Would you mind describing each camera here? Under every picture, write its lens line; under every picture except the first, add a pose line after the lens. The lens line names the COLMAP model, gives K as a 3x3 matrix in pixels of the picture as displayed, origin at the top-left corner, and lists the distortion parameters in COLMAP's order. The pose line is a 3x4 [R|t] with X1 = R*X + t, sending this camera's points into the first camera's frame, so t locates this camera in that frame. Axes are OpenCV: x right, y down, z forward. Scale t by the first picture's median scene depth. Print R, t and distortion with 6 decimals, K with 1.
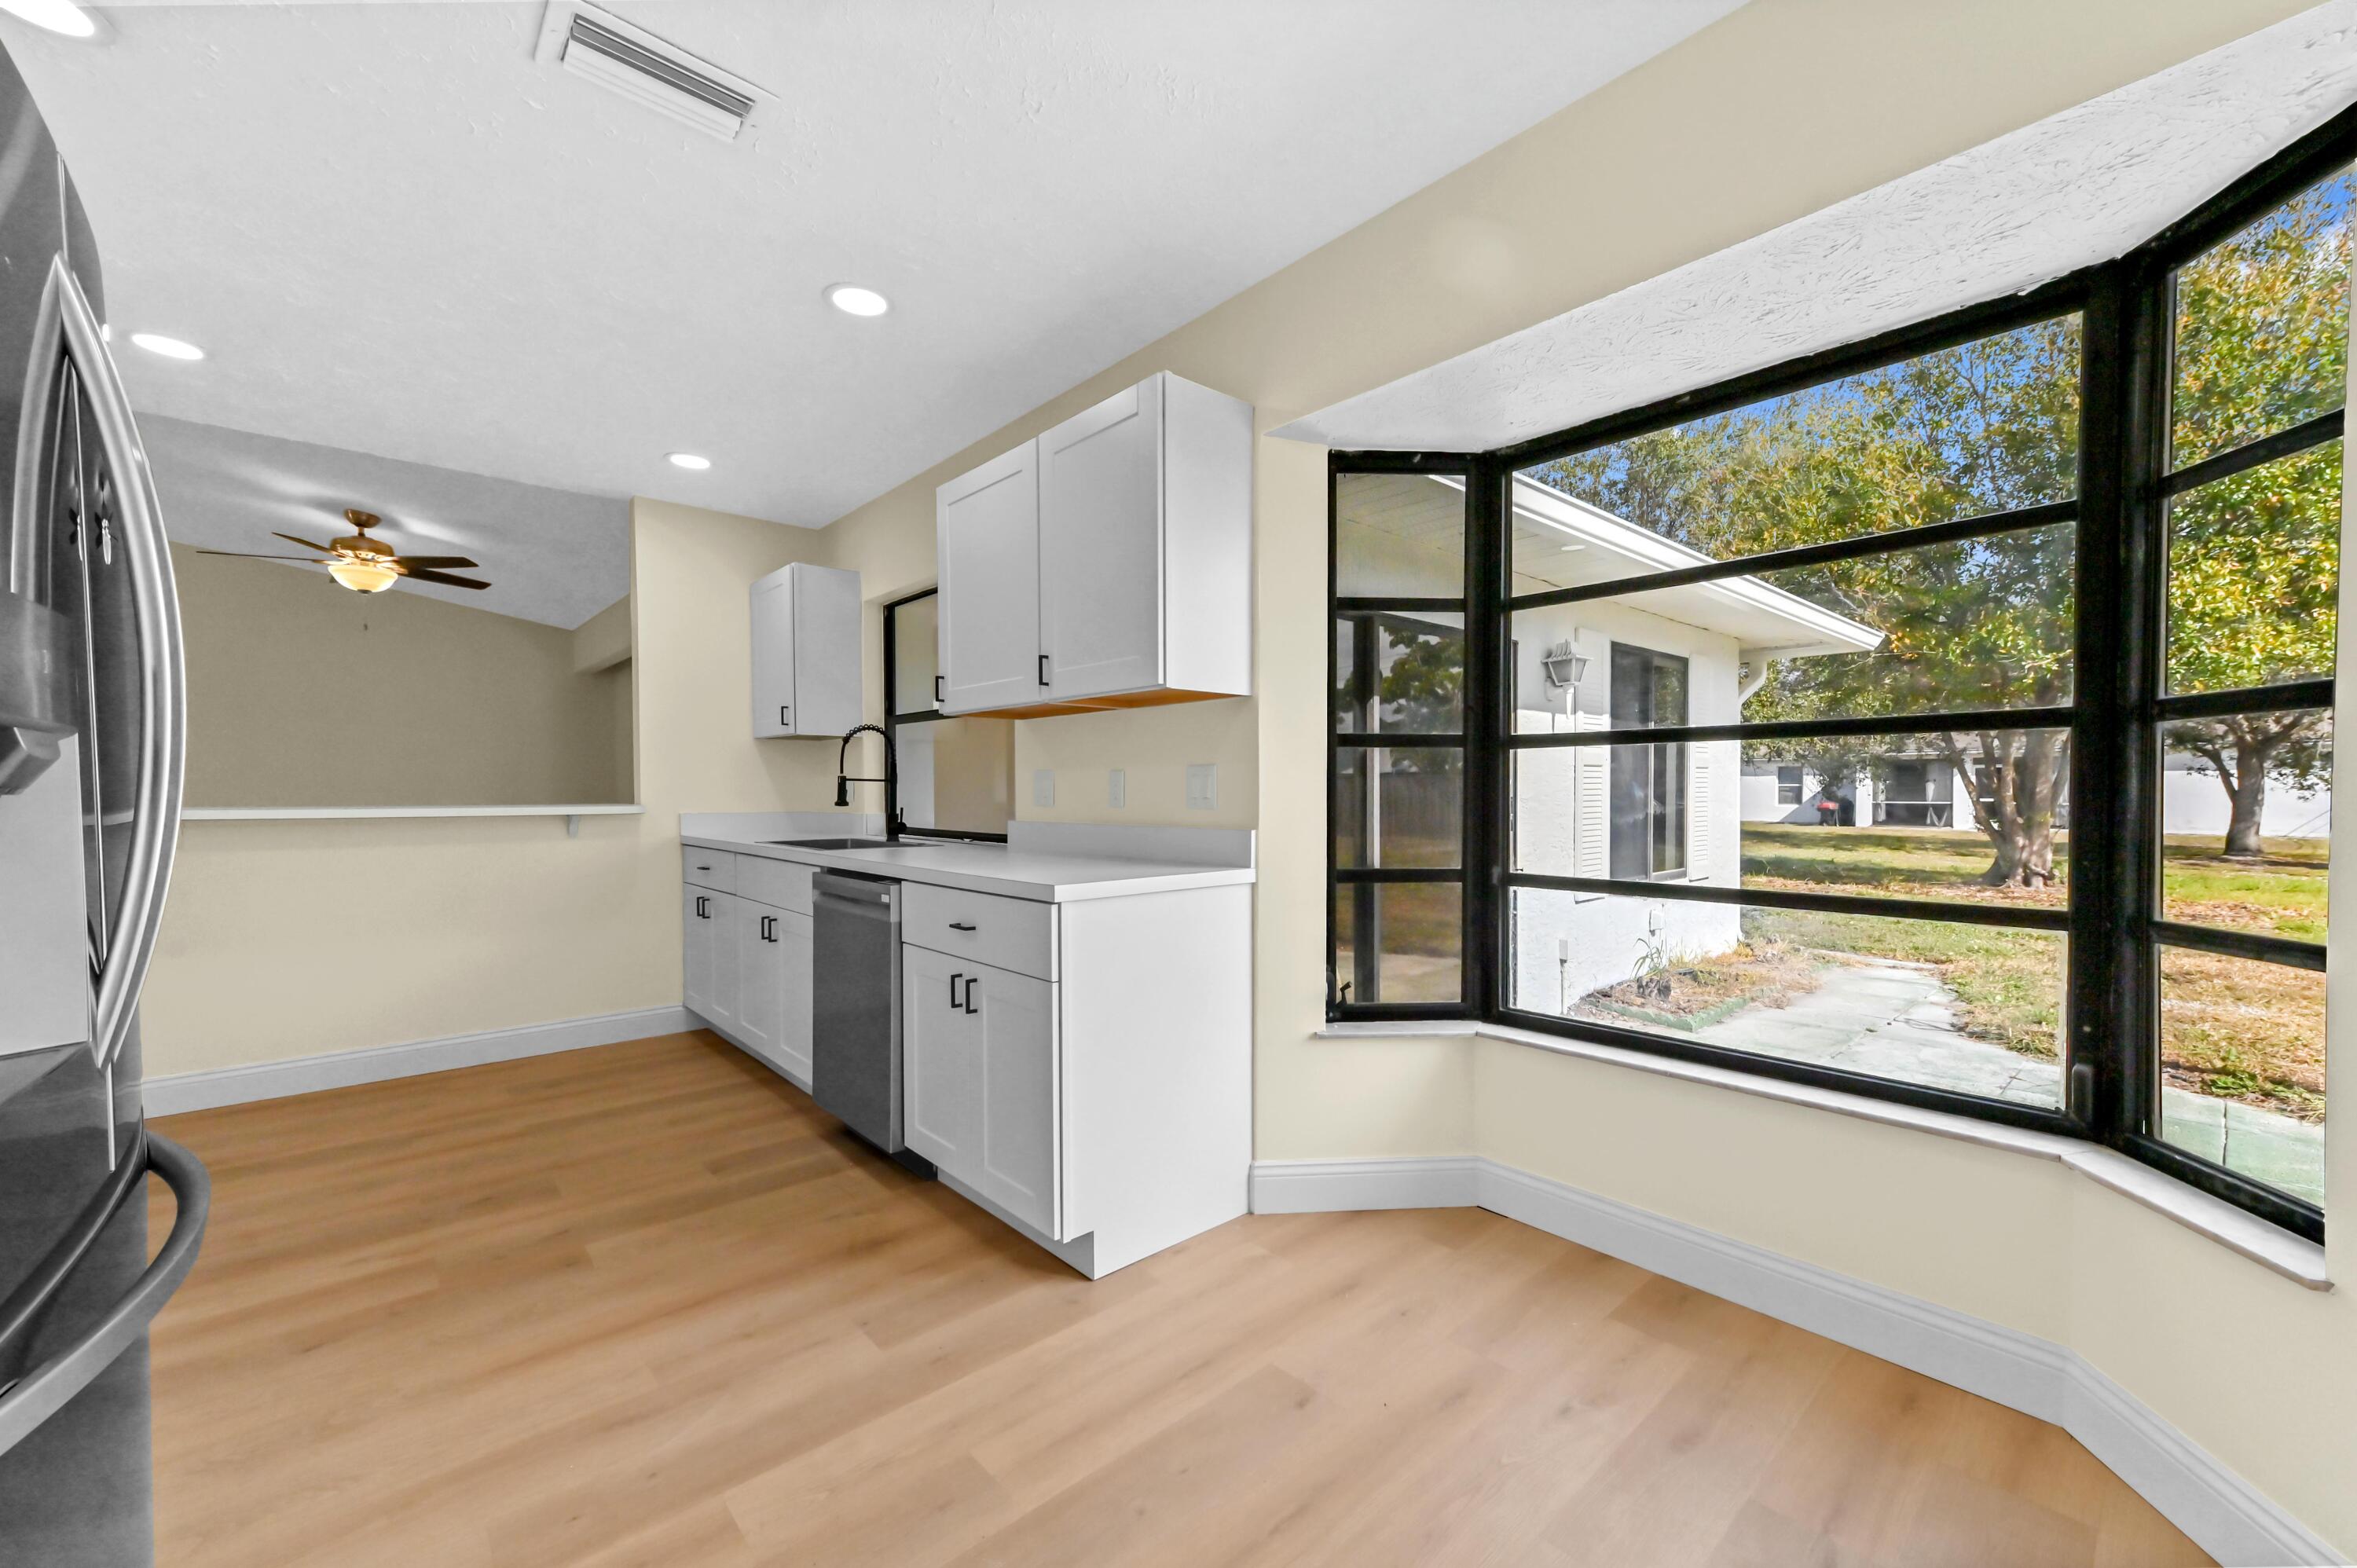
lens RADIAL K [[929.1, 0, 1182.2], [0, 929.1, 809.4], [0, 0, 1]] dist [0.001610, 0.000096]
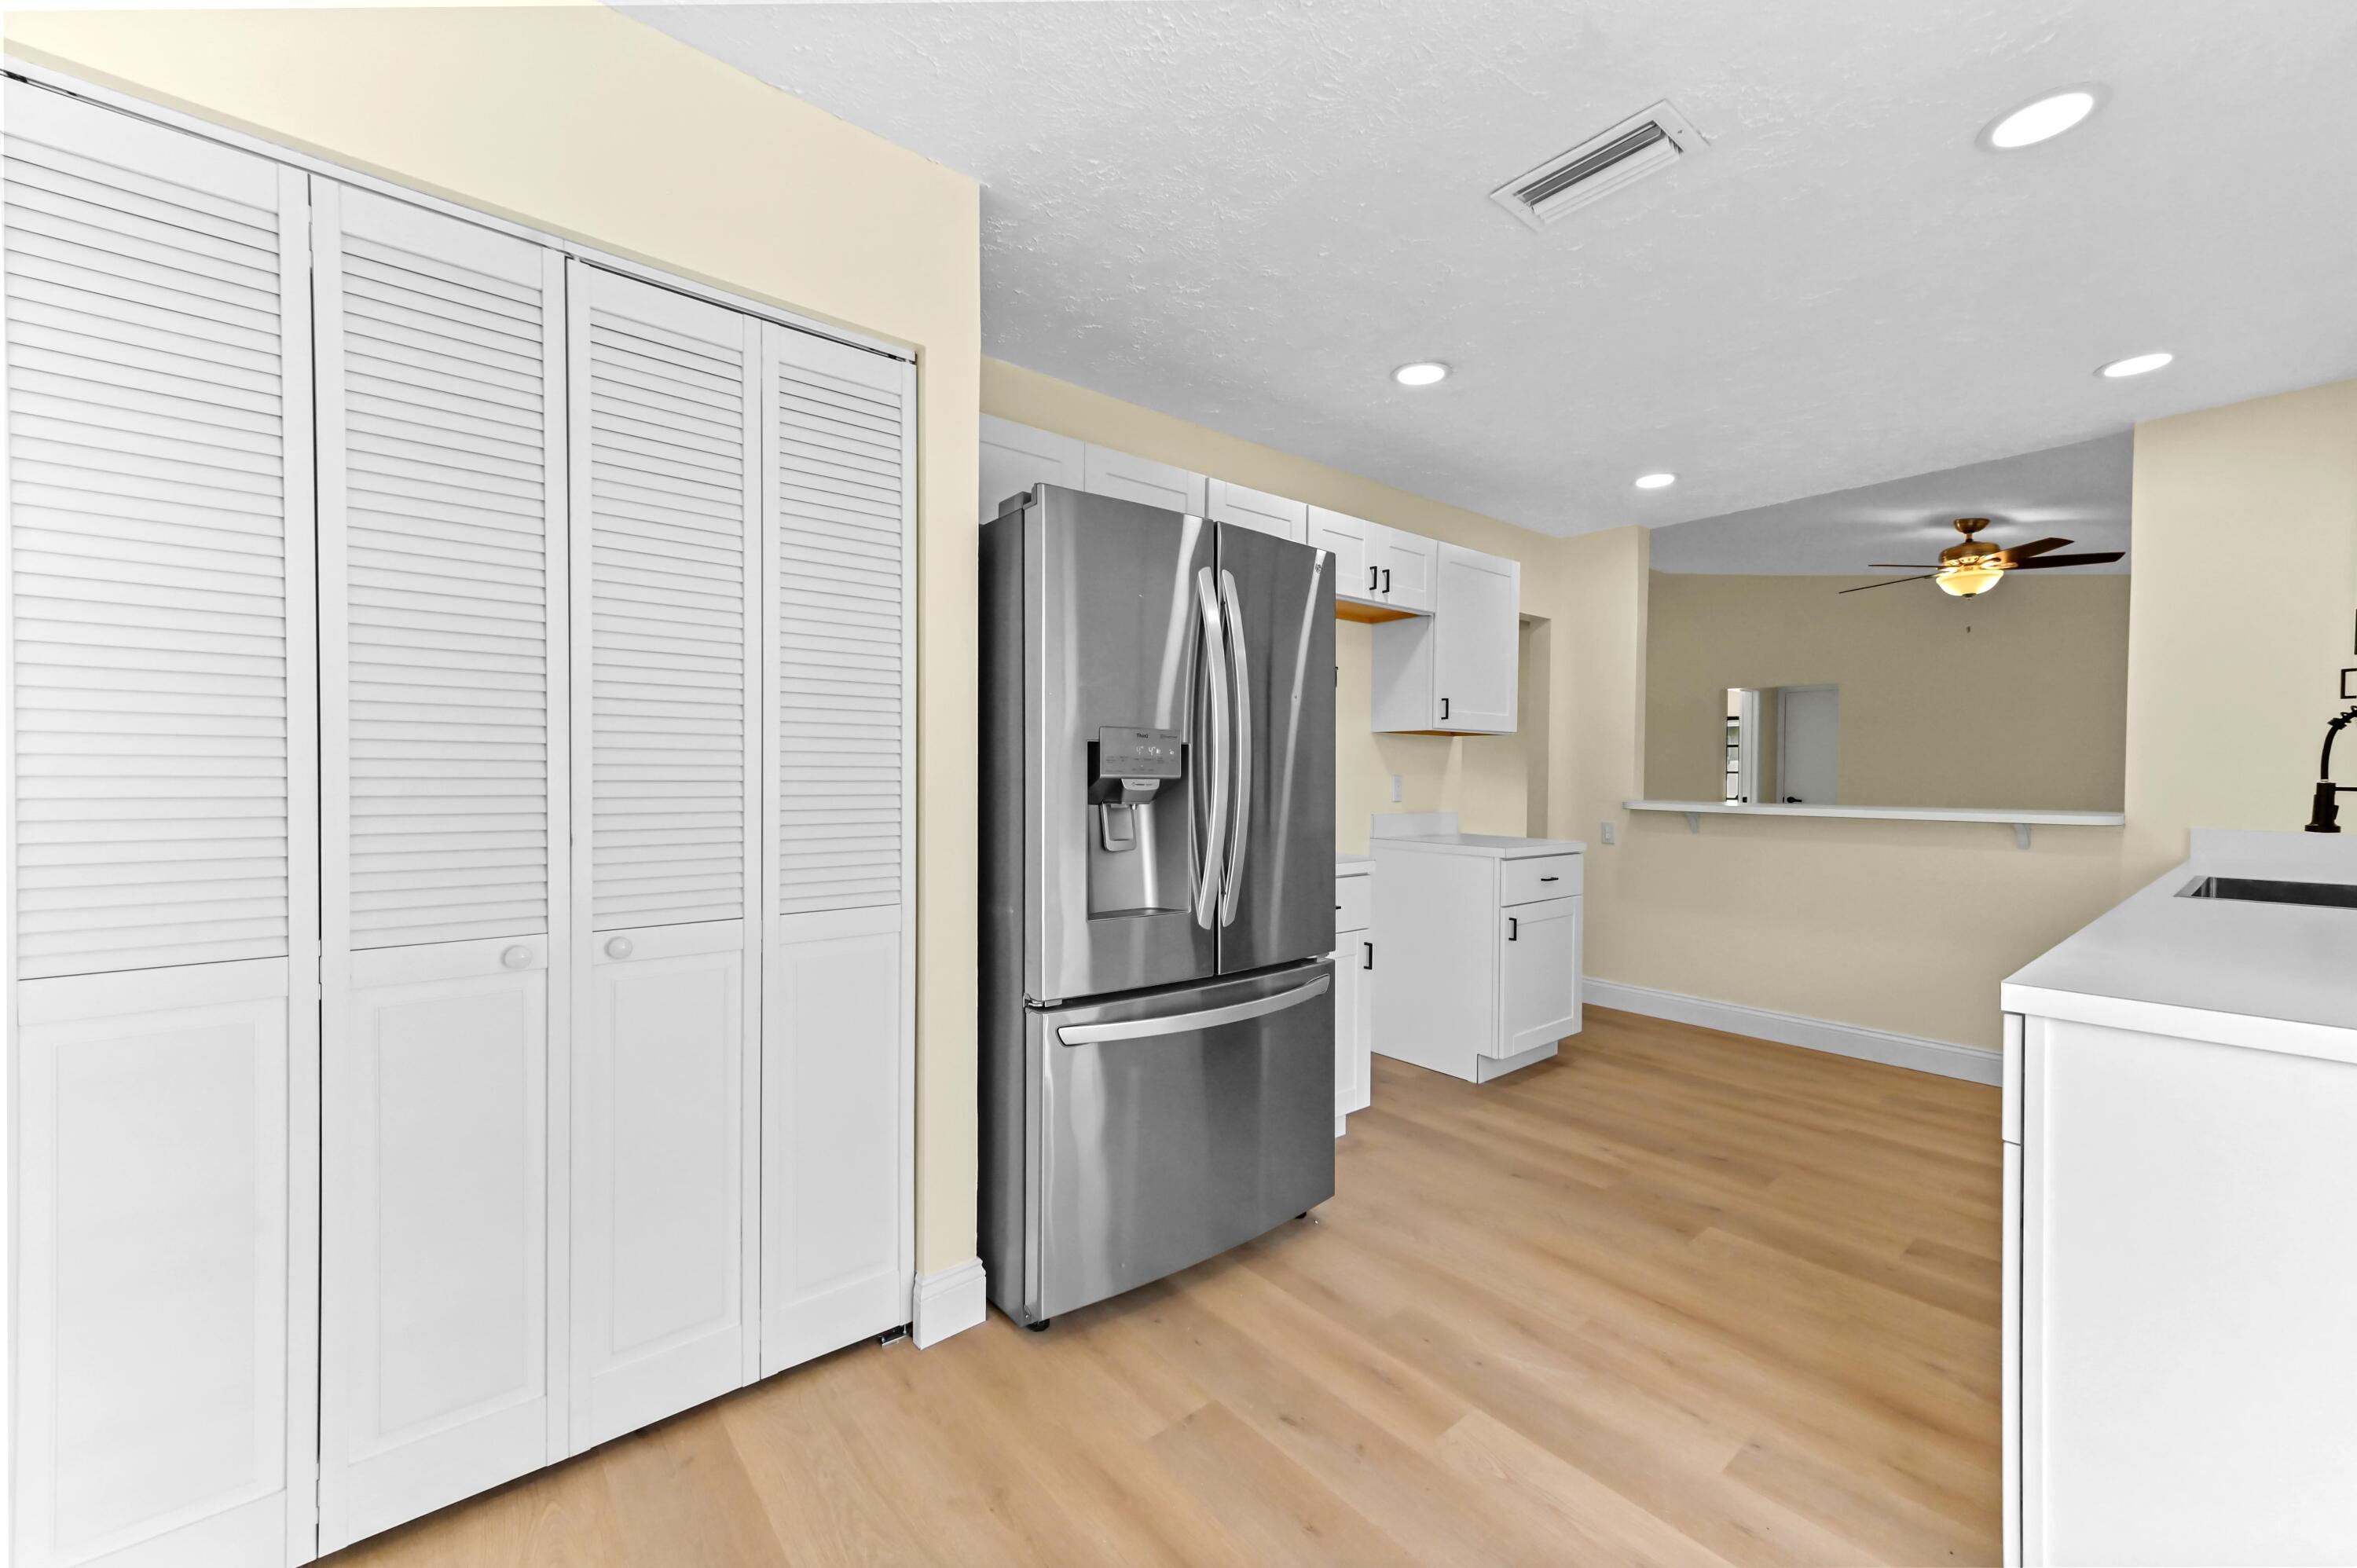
lens RADIAL K [[917.4, 0, 1178.5], [0, 917.4, 784.0], [0, 0, 1]] dist [0.009088, 0.000081]
pose [[-0.054295, 0.011096, -0.998463, 0.389977], [-0.025772, 0.999590, 0.012510, -0.032073], [0.998192, 0.026412, -0.053987, 0.383583]]
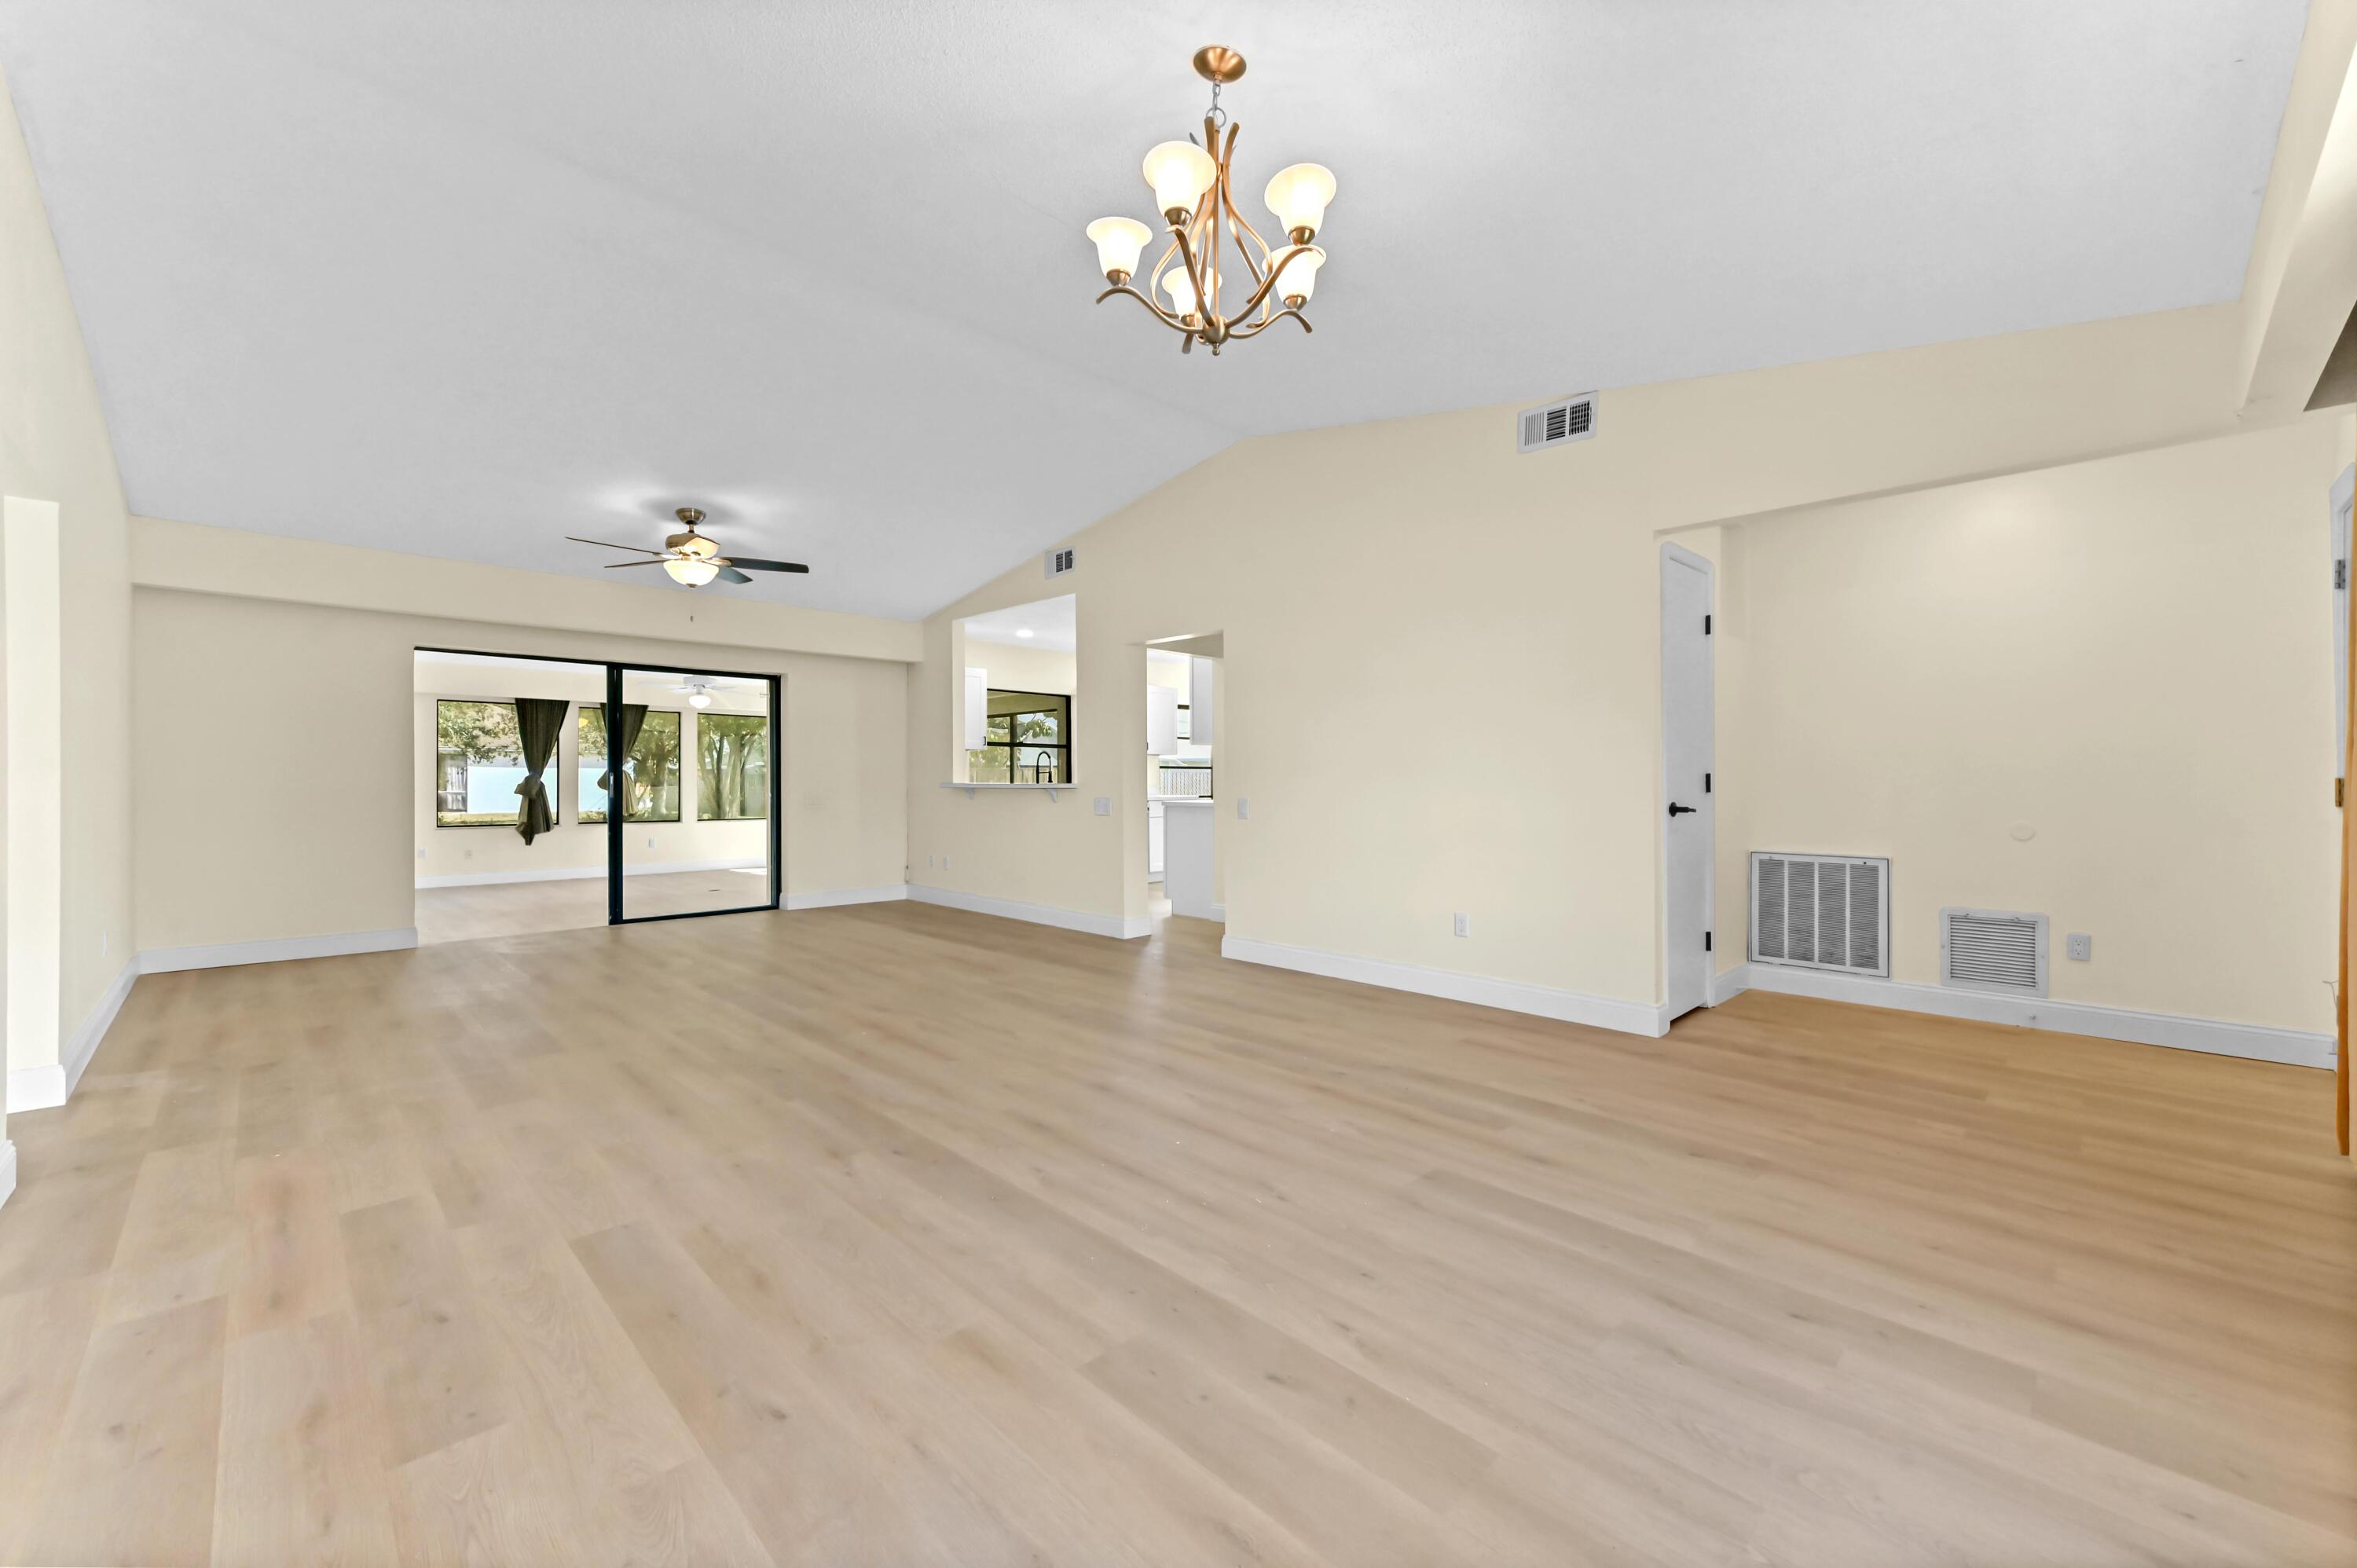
lens RADIAL K [[930.8, 0, 1173.7], [0, 930.8, 774.7], [0, 0, 1]] dist [0.022223, 0.000114]
pose [[-0.041211, 0.005027, 0.999138, -4.030144], [0.021676, 0.999756, -0.004136, -0.007859], [-0.998915, 0.021487, -0.041310, 1.066488]]
